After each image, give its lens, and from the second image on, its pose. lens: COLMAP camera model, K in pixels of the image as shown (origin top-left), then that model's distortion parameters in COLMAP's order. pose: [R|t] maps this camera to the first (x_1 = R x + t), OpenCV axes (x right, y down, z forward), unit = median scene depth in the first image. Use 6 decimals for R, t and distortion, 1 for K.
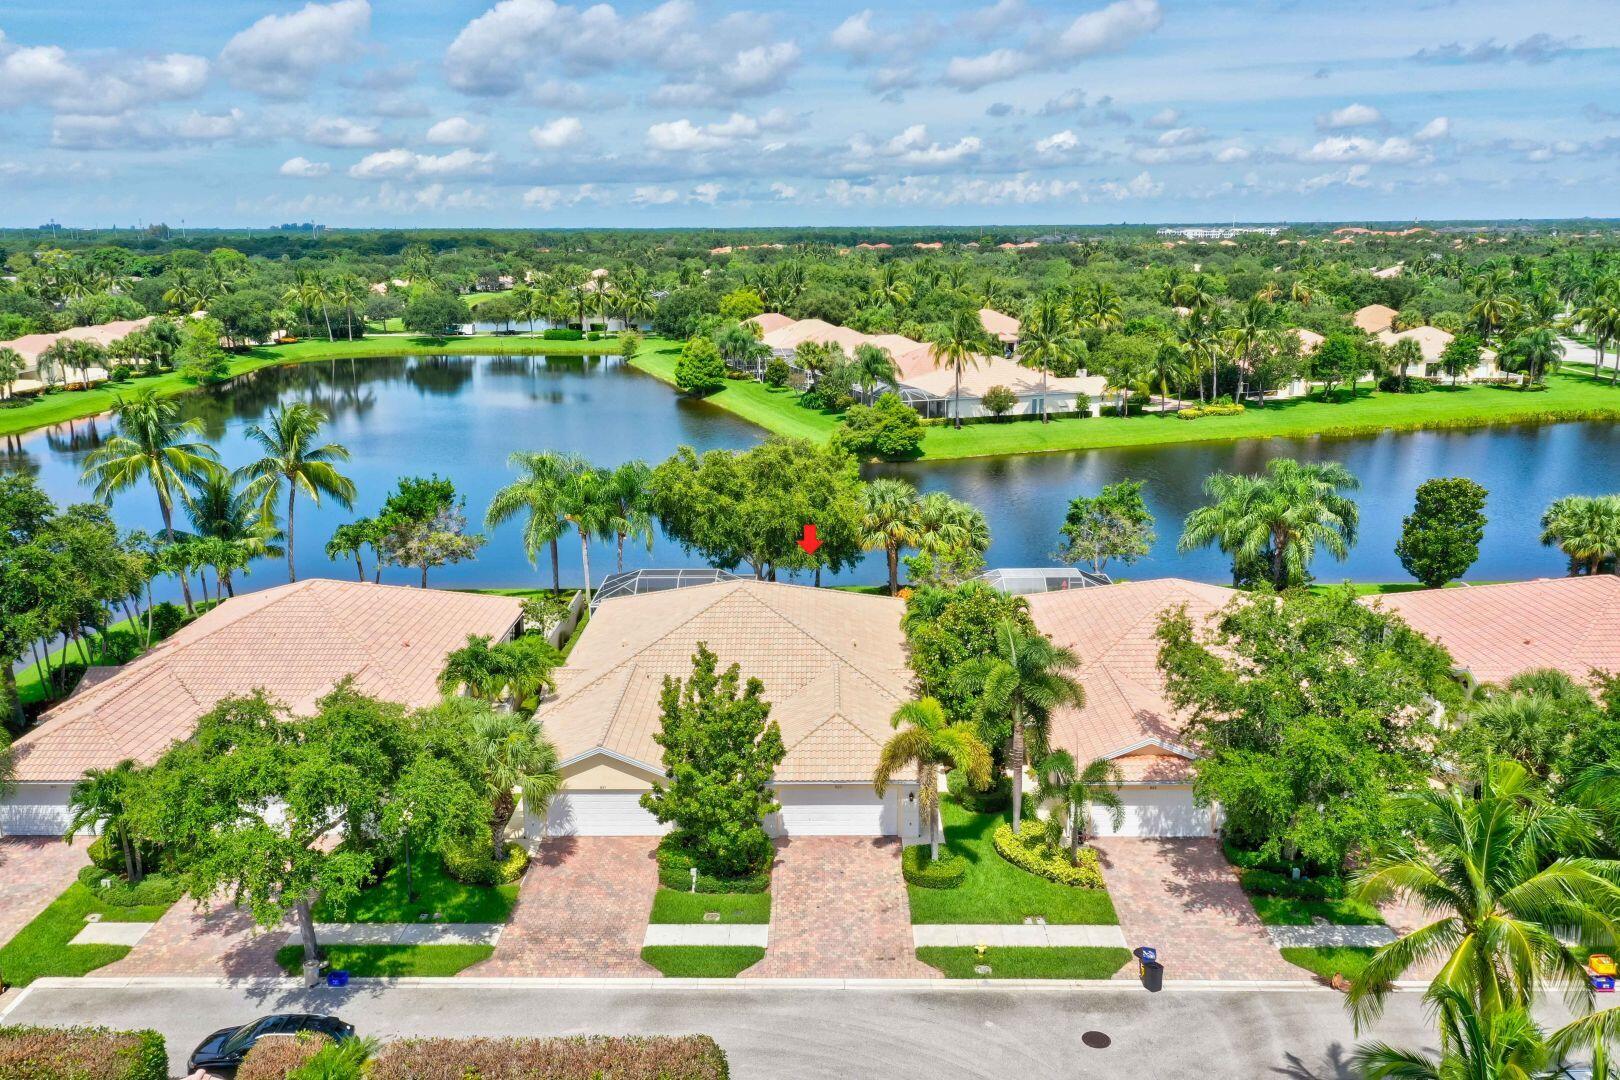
lens RADIAL K [[1293.3, 0, 808.3], [0, 1293.3, 548.4], [0, 0, 1]] dist [0.027852, -0.008804]
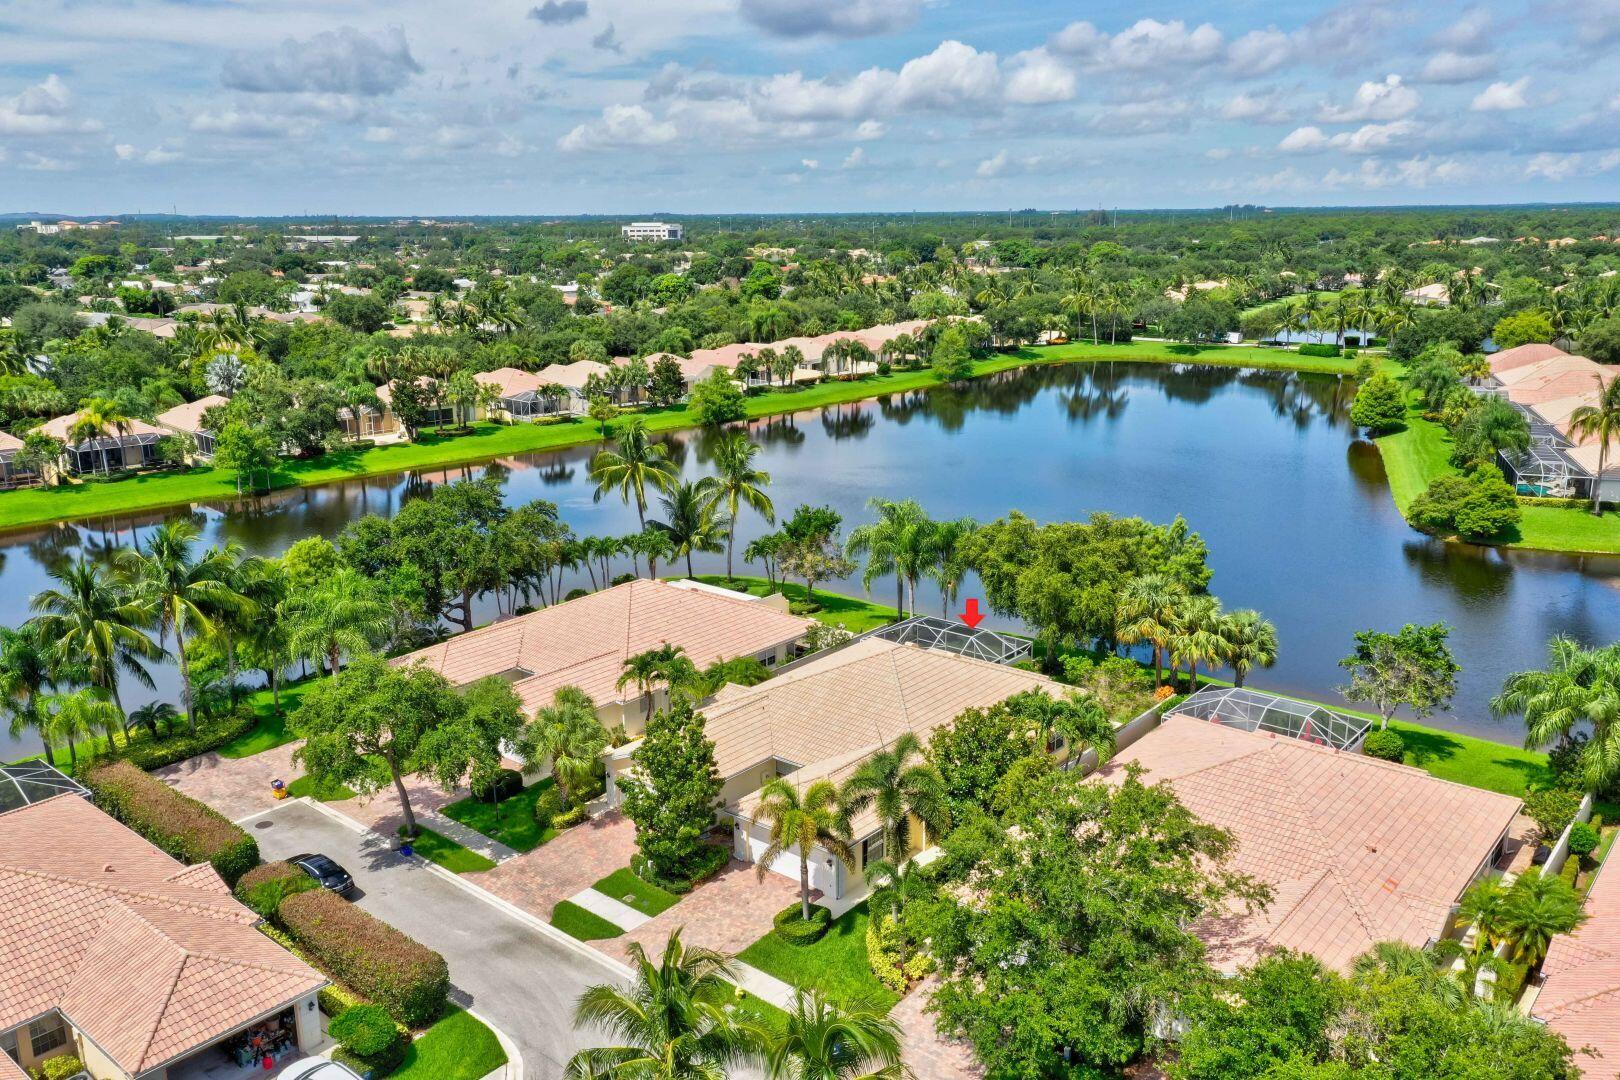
lens RADIAL K [[1293.3, 0, 803.2], [0, 1293.3, 542.2], [0, 0, 1]] dist [0.027852, -0.008804]
pose [[0.771214, 0.154728, -0.617485, 0.237127], [-0.147163, 0.987069, 0.063536, -0.051977], [0.619332, 0.041871, 0.784012, 0.020594]]
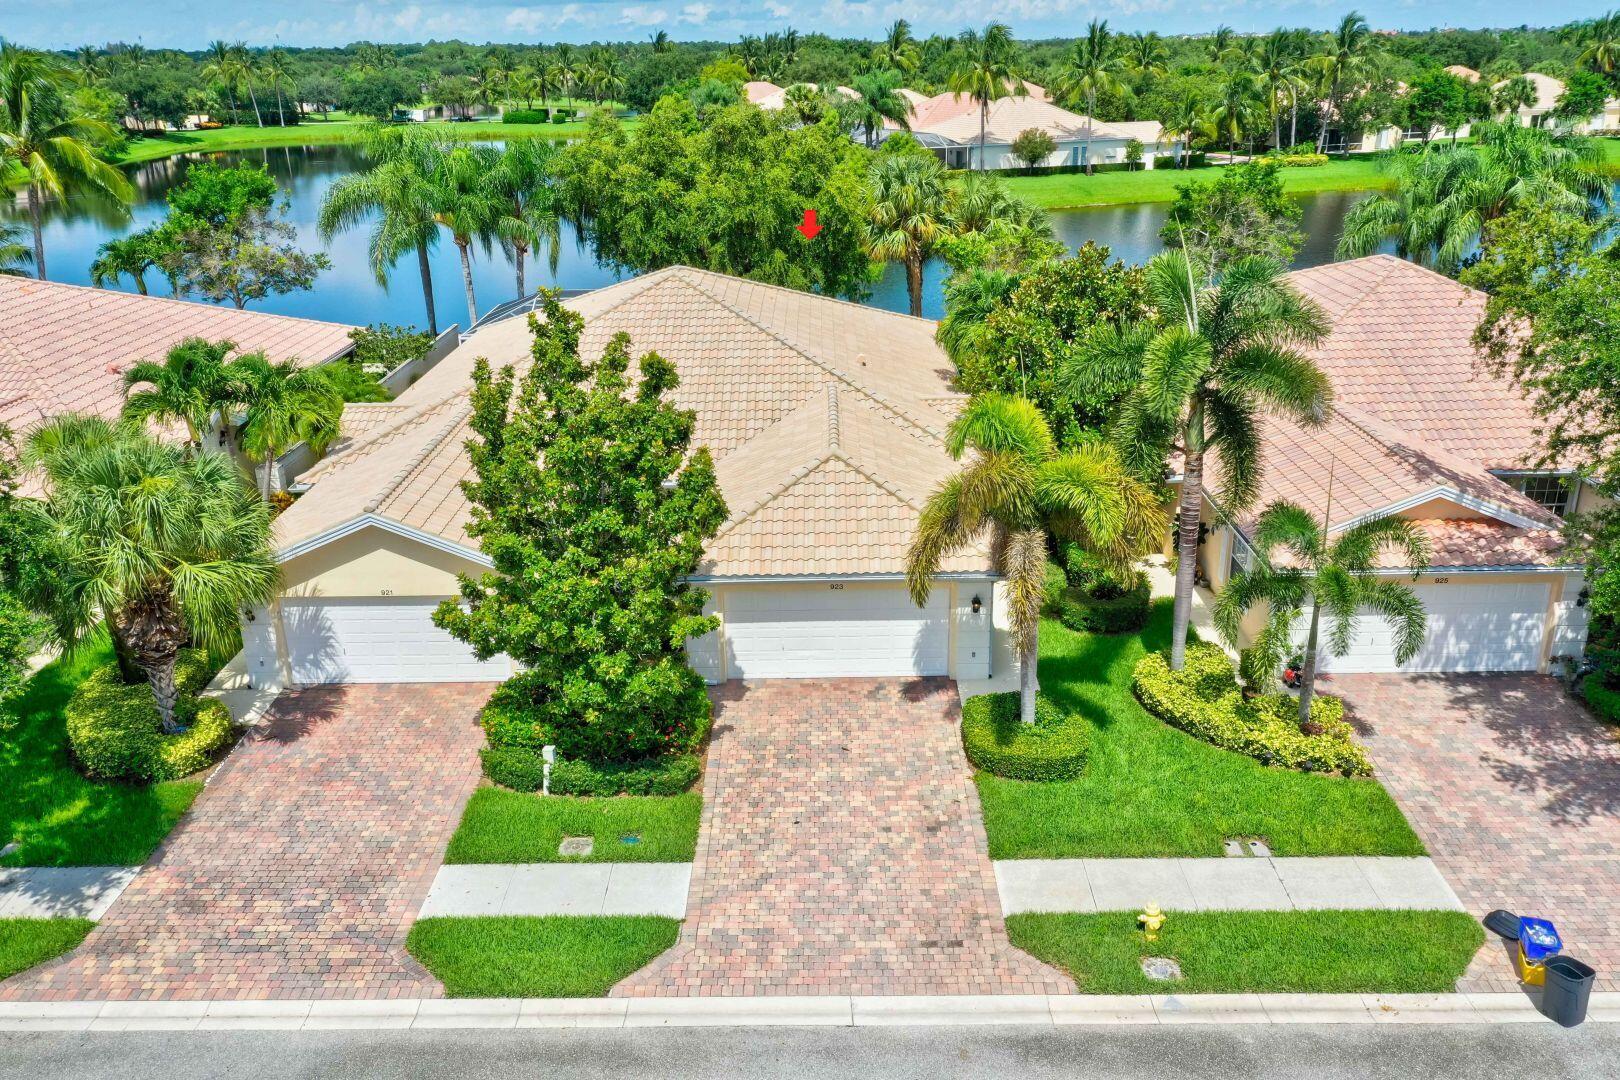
lens RADIAL K [[1293.3, 0, 806.5], [0, 1293.3, 545.7], [0, 0, 1]] dist [0.027852, -0.008804]
pose [[0.999927, -0.011627, -0.003432, 0.004211], [0.011958, 0.992478, 0.121842, 0.033584], [0.001989, -0.121874, 0.992544, 0.155959]]
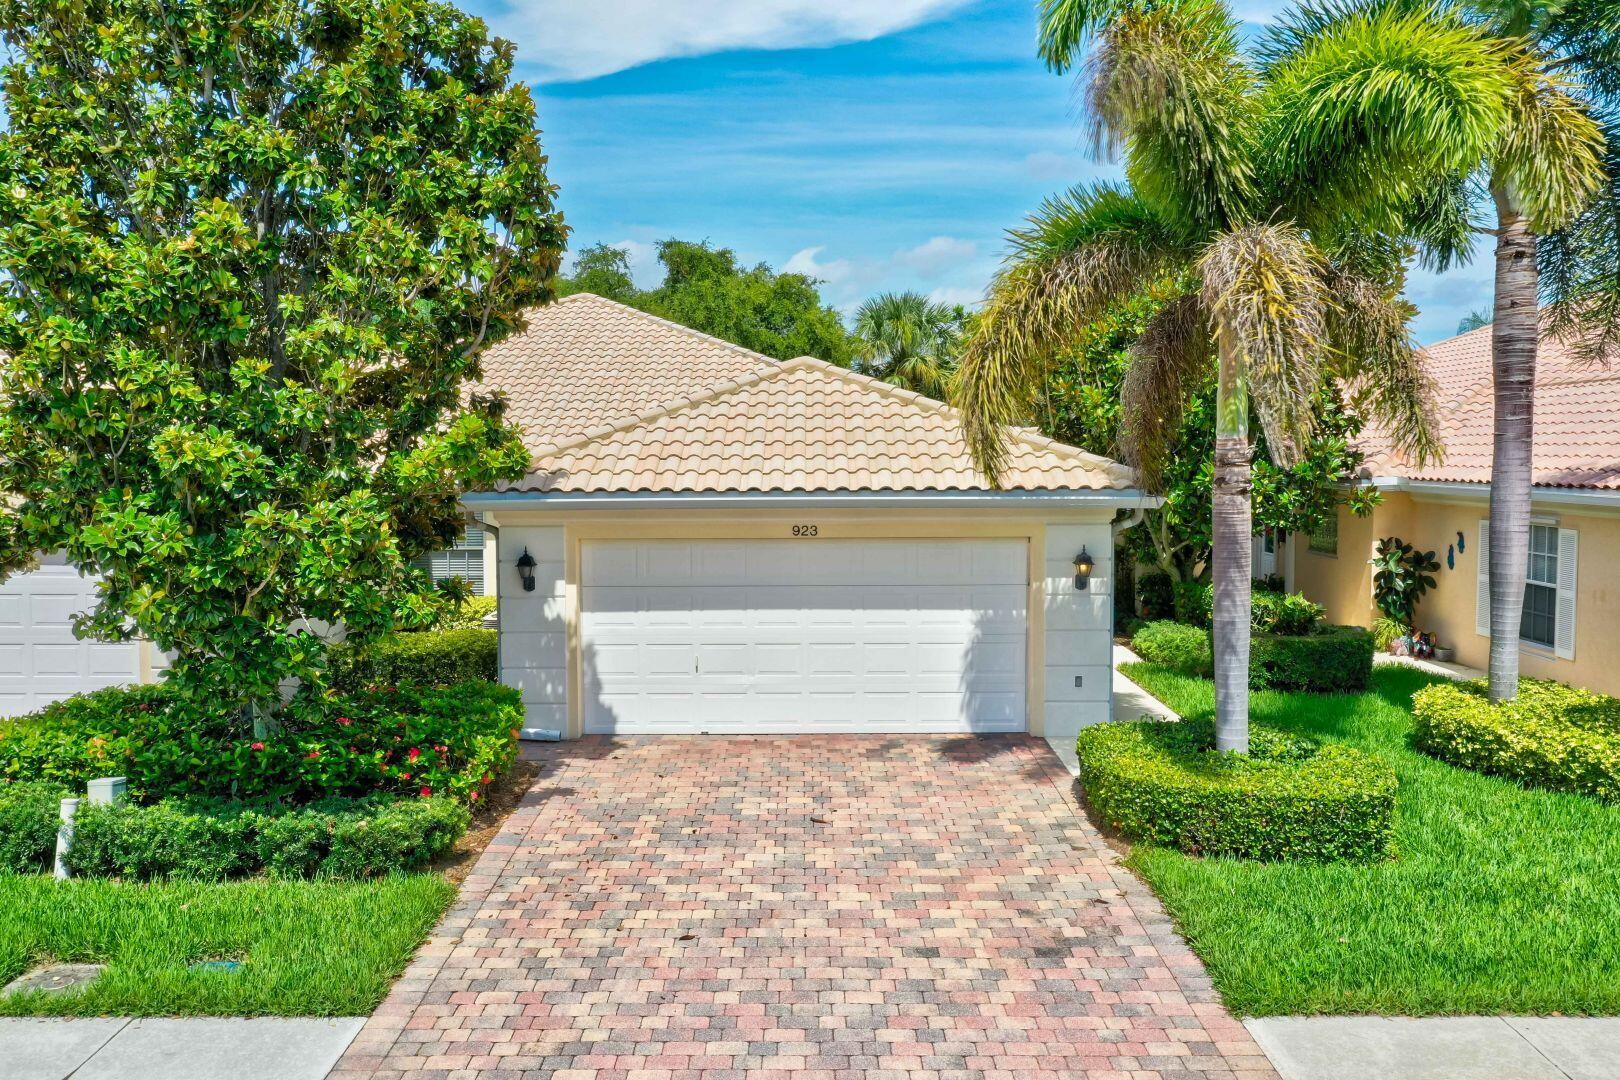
lens RADIAL K [[1283.8, 0, 810.1], [0, 1283.8, 536.5], [0, 0, 1]] dist [0.010909, 0.011230]
pose [[0.999854, 0.006962, 0.015607, 0.006493], [-0.003940, 0.982560, -0.185903, 0.075266], [-0.016630, 0.185815, 0.982444, 0.239205]]
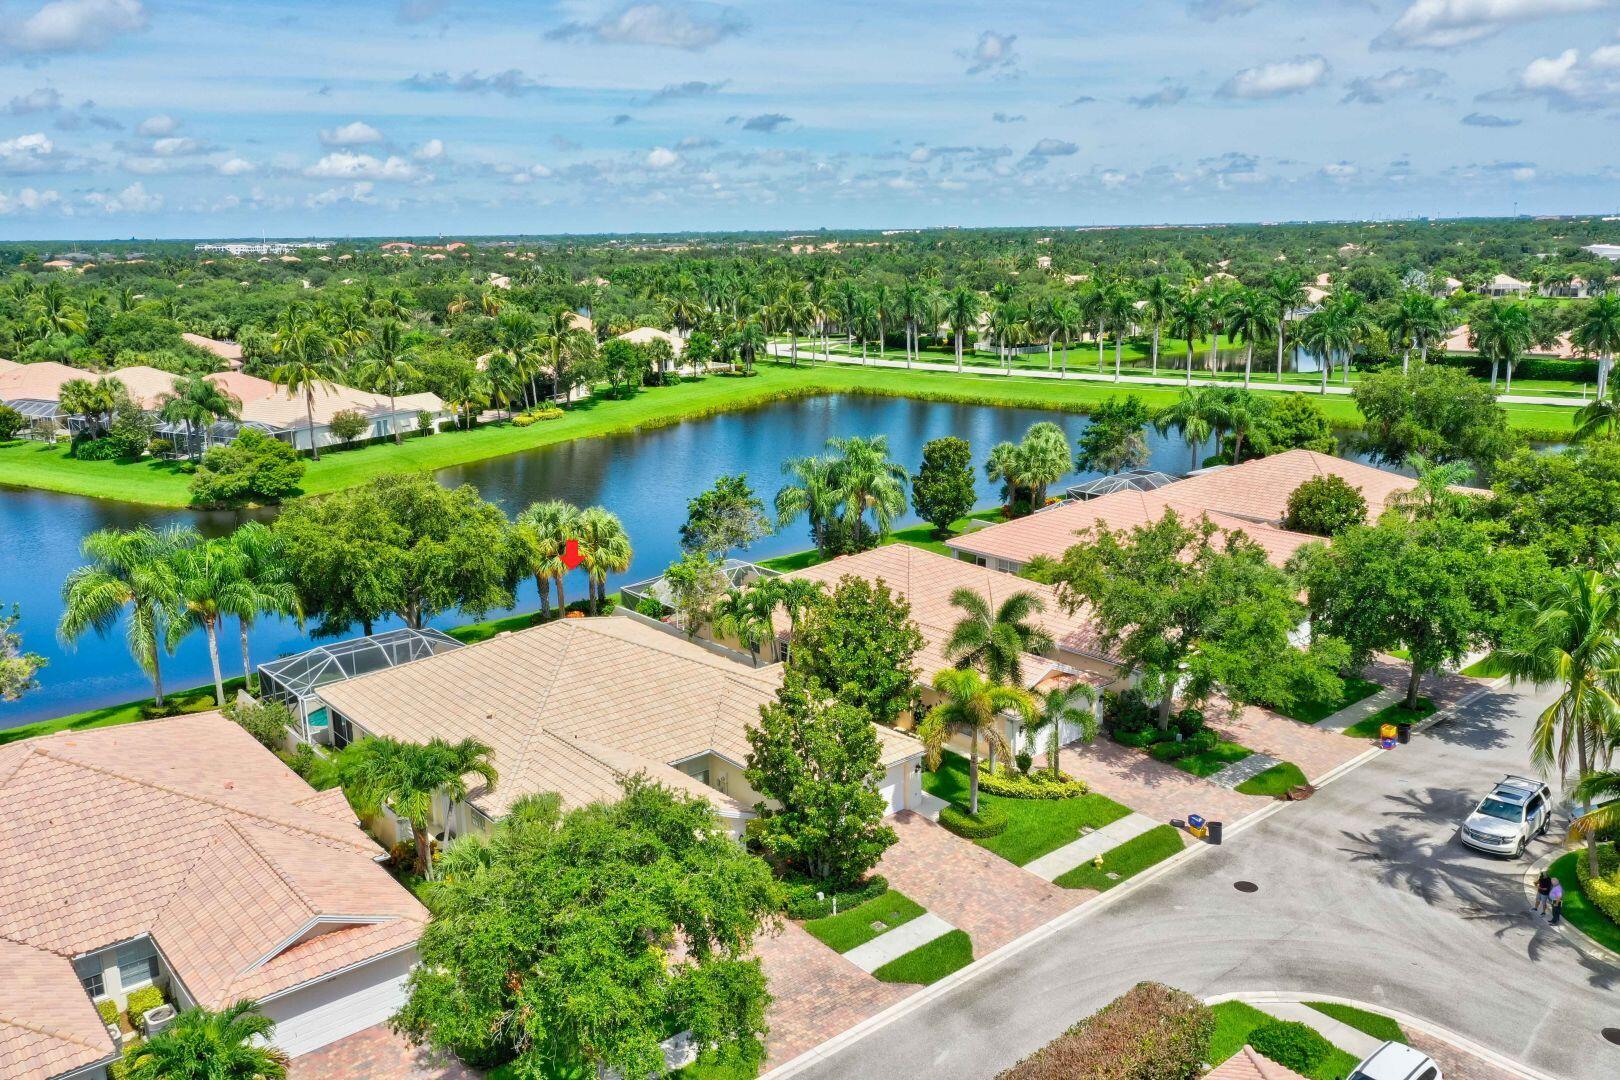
lens RADIAL K [[1293.3, 0, 824.3], [0, 1293.3, 534.3], [0, 0, 1]] dist [0.027852, -0.008804]
pose [[0.752940, -0.154649, 0.639661, -0.203855], [0.168093, 0.984948, 0.040267, -0.017316], [-0.636260, 0.077204, 0.767602, 0.069507]]
